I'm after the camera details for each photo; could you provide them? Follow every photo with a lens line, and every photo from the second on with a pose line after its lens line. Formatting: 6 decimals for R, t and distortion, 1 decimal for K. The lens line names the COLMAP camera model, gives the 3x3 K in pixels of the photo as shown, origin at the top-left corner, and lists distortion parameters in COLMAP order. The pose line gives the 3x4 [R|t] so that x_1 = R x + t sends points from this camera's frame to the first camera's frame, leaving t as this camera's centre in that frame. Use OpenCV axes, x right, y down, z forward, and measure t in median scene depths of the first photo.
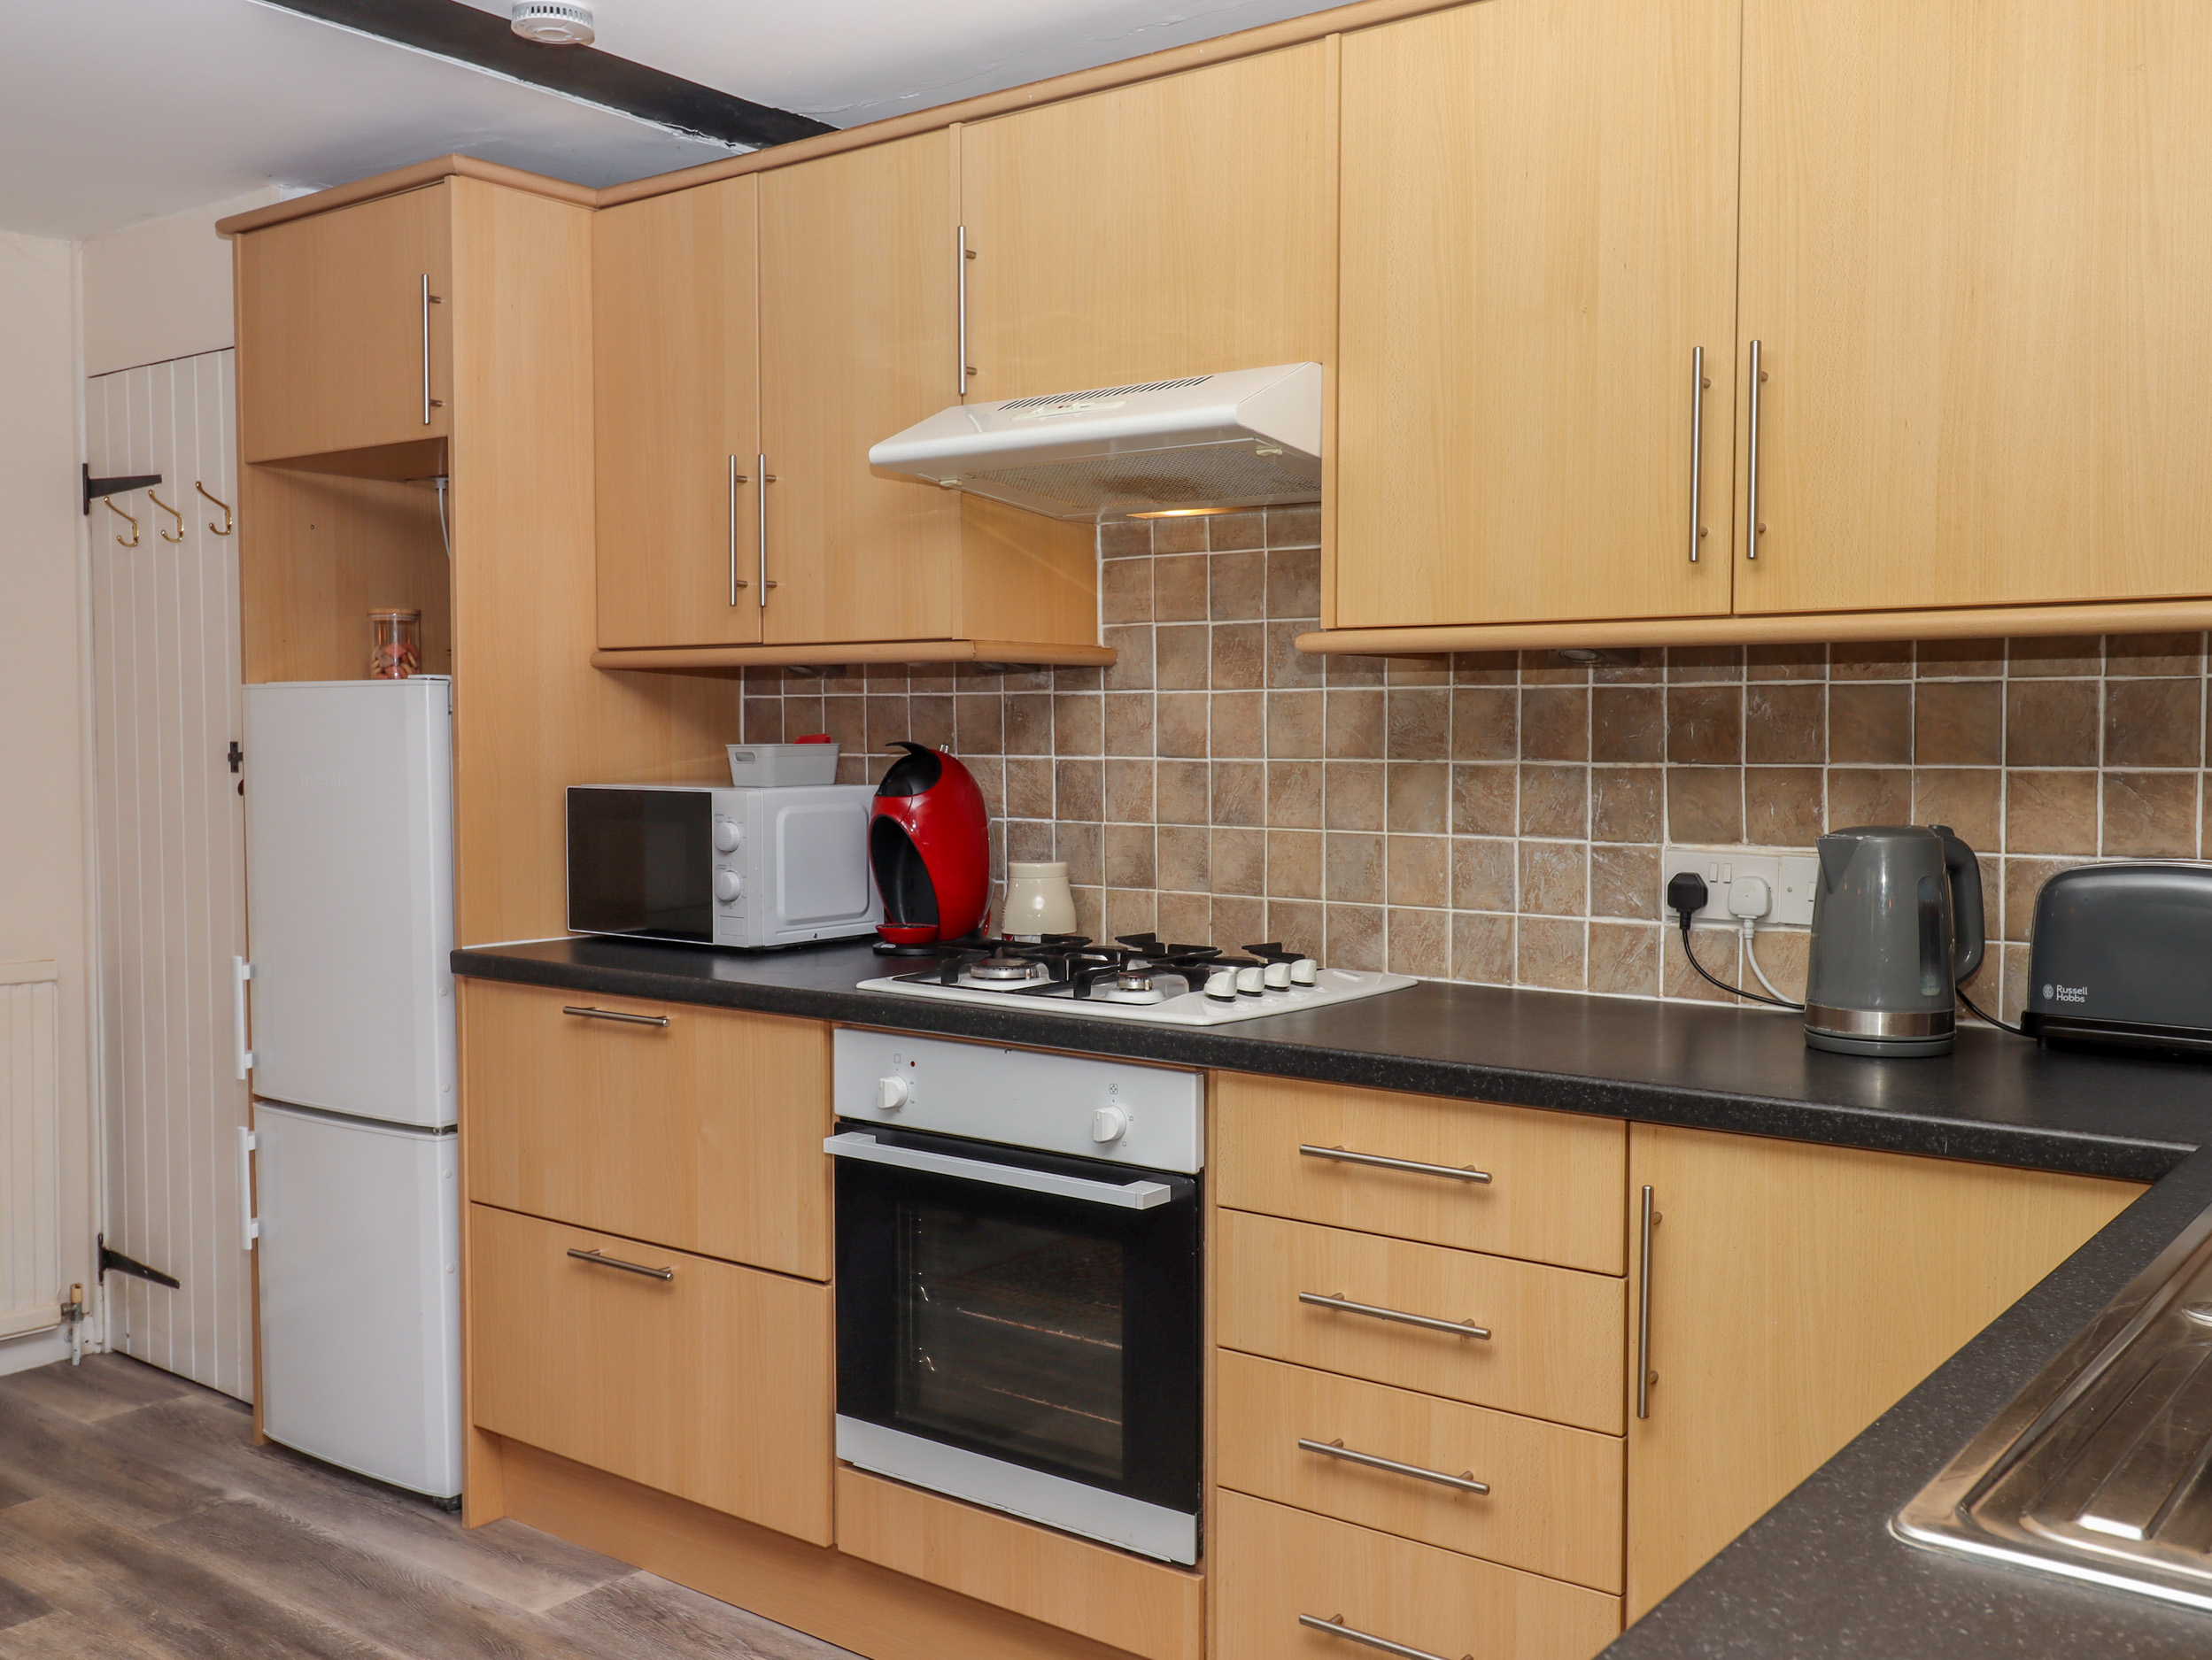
lens RADIAL K [[2037.0, 0, 1106.0], [0, 2037.0, 830.0], [0, 0, 1]] dist [0.002133, 0.006714]
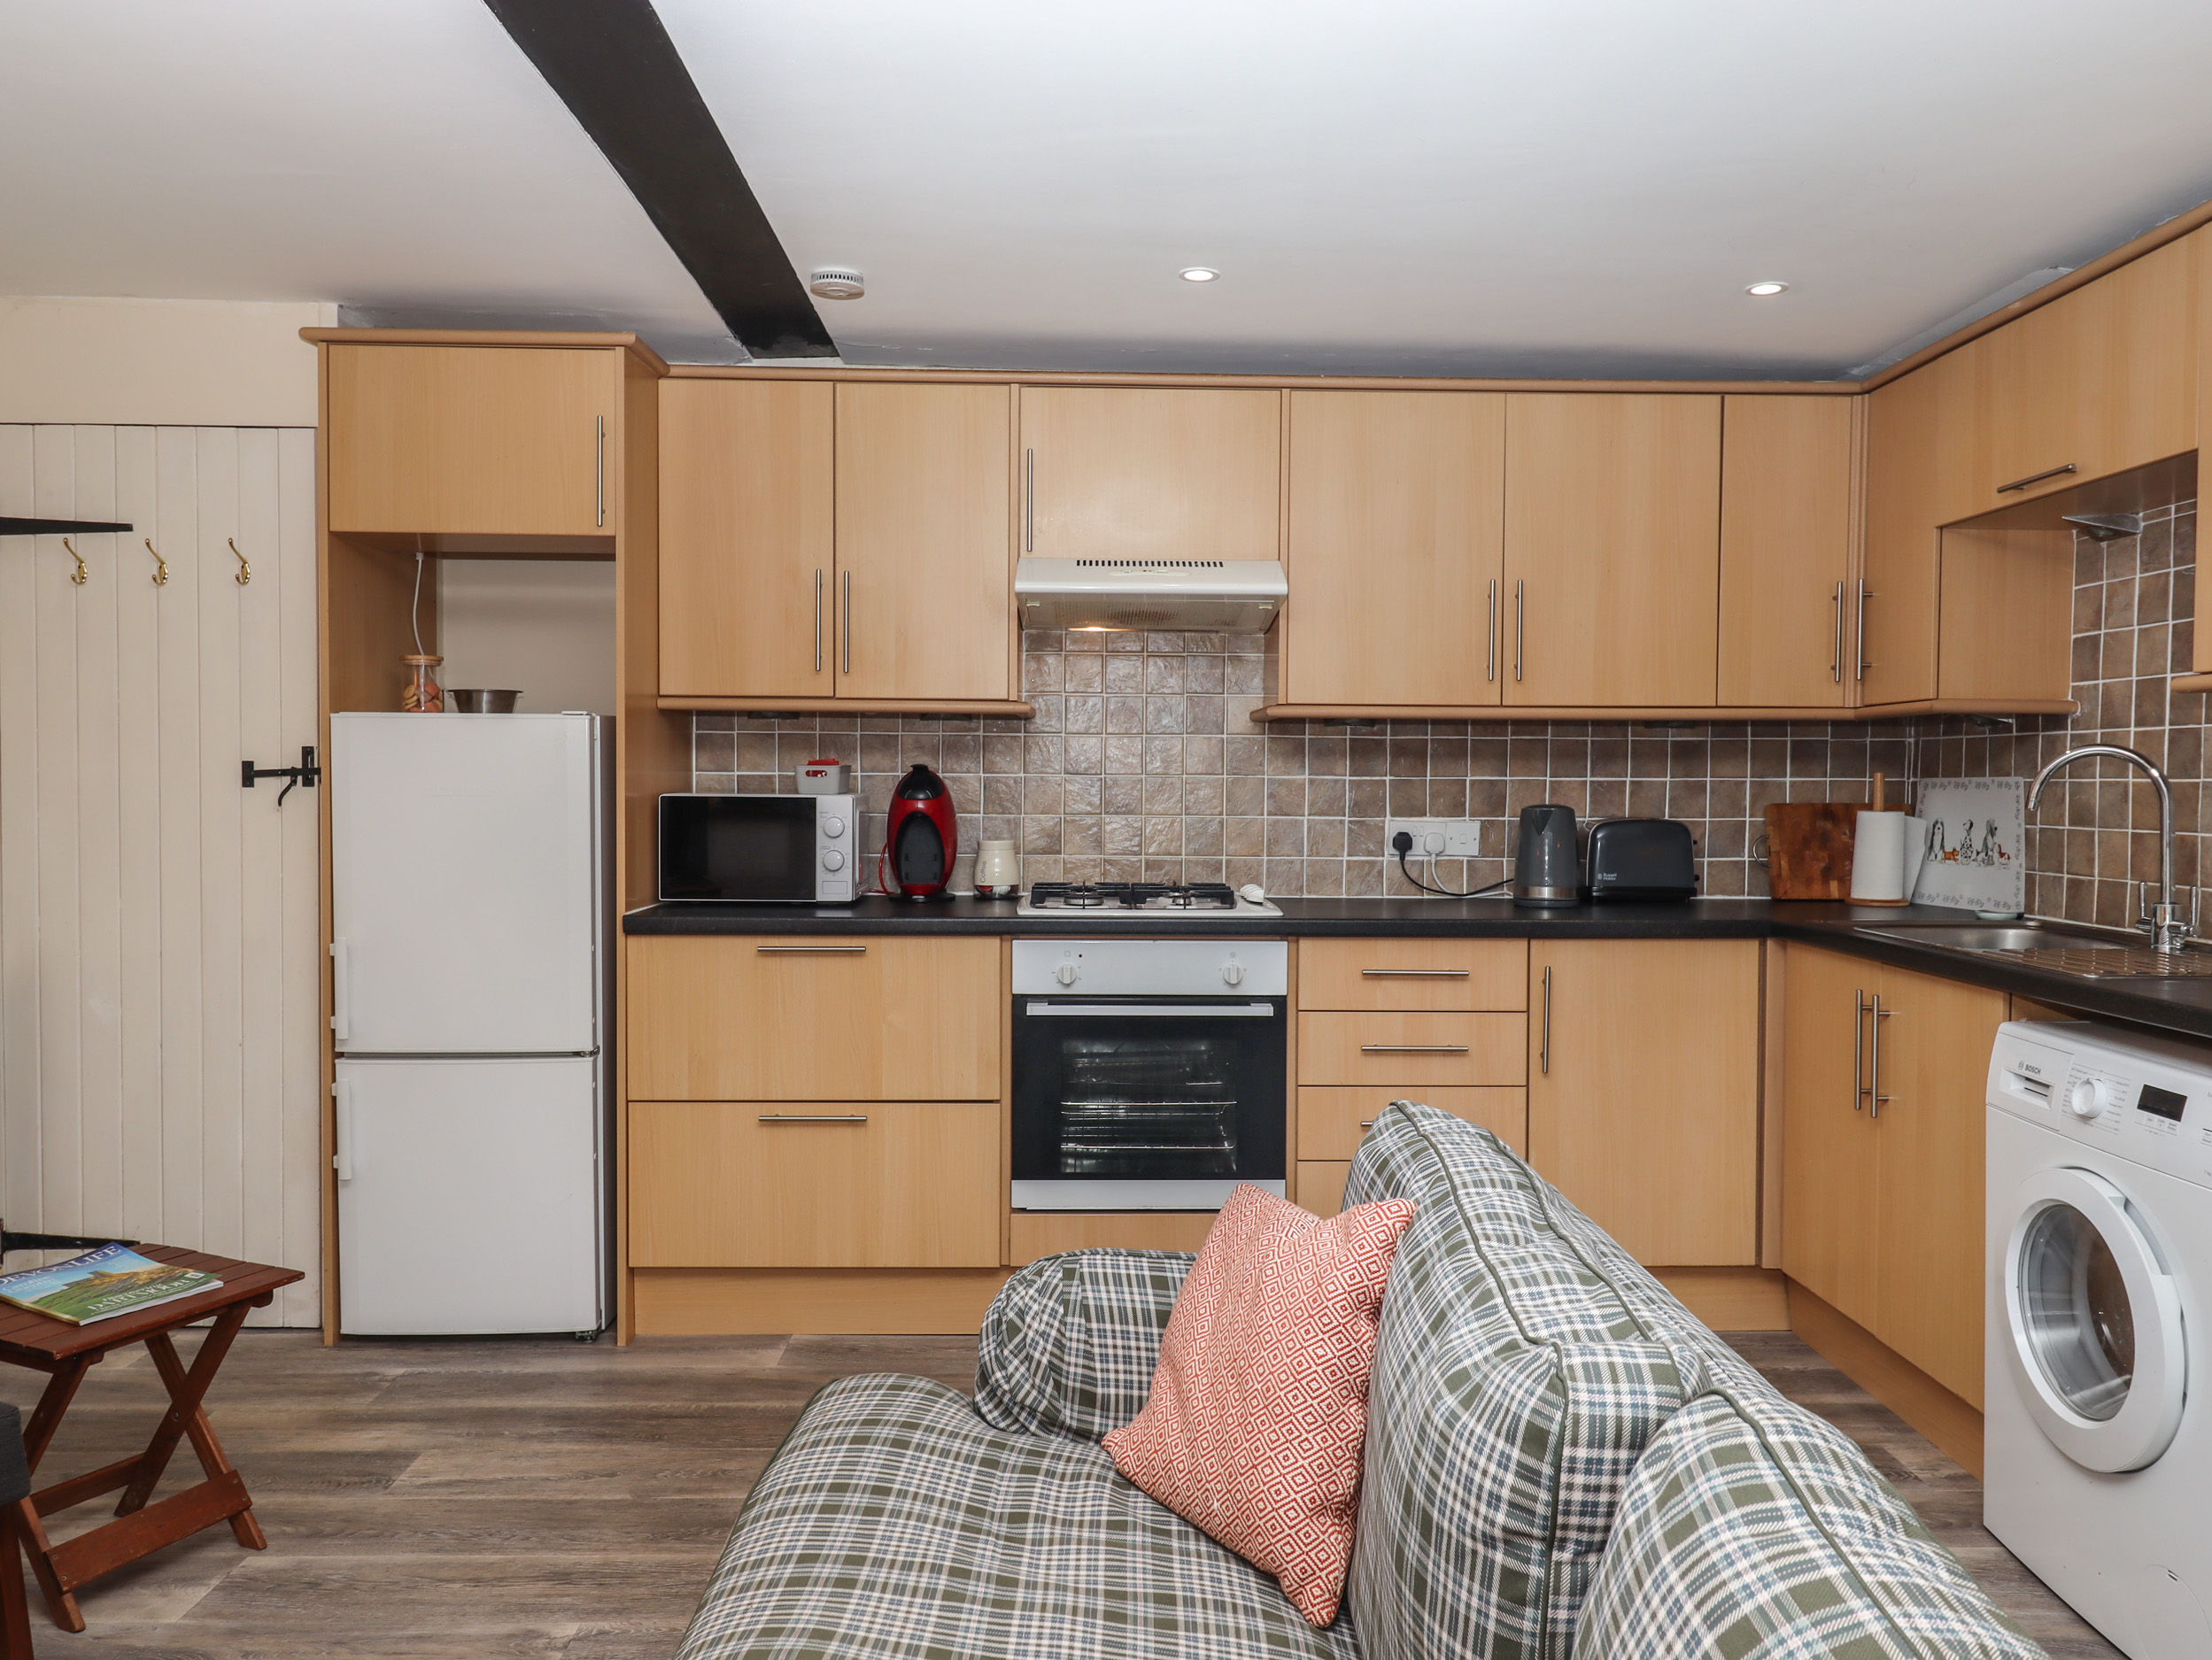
lens RADIAL K [[1605.2, 0, 1106.0], [0, 1605.2, 830.0], [0, 0, 1]] dist [0.002244, 0.000339]
pose [[0.780725, -0.016594, 0.624654, -0.856542], [0.024574, 0.999689, -0.004157, 0.017197], [-0.624391, 0.018596, 0.780890, -0.039438]]
